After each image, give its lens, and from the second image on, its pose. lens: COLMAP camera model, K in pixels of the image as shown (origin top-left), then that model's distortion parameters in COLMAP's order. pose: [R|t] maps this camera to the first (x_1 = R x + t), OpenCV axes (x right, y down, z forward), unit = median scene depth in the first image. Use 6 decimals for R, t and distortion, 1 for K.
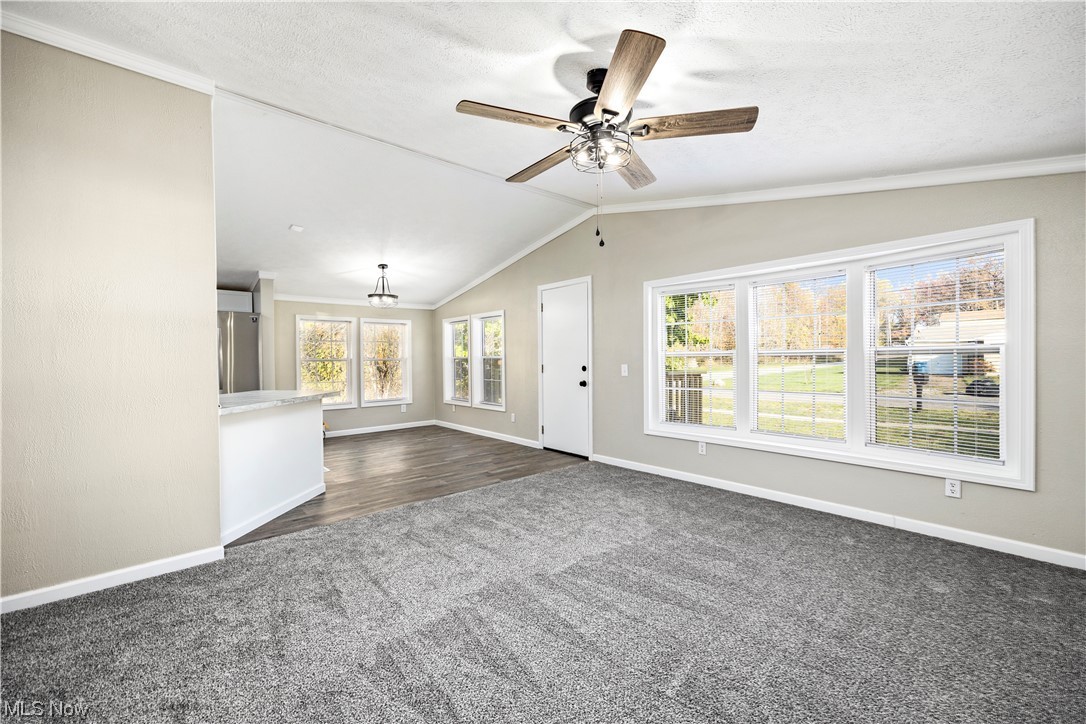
lens RADIAL K [[440.9, 0, 543.0], [0, 440.9, 362.0], [0, 0, 1]] dist [-0.003306, -0.000100]
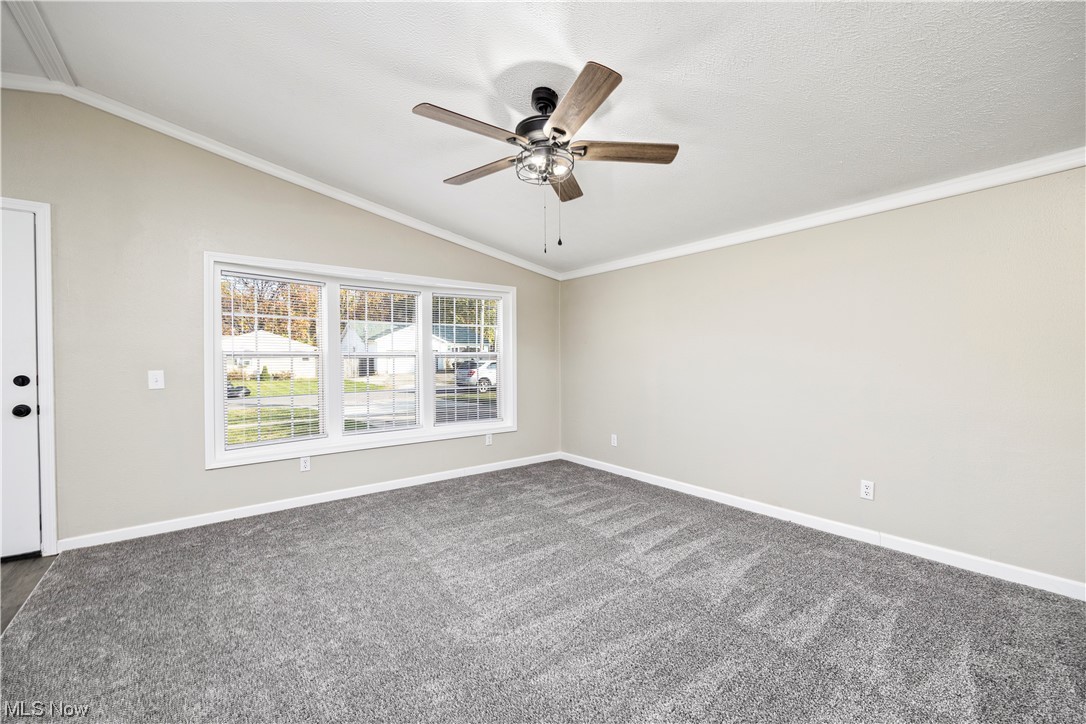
lens RADIAL K [[446.8, 0, 543.0], [0, 446.8, 362.0], [0, 0, 1]] dist [-0.003490, -0.000207]
pose [[0.069398, 0.003177, 0.997584, -0.435976], [0.019925, 0.999791, -0.004570, 0.009084], [-0.997390, 0.020194, 0.069320, 0.433118]]
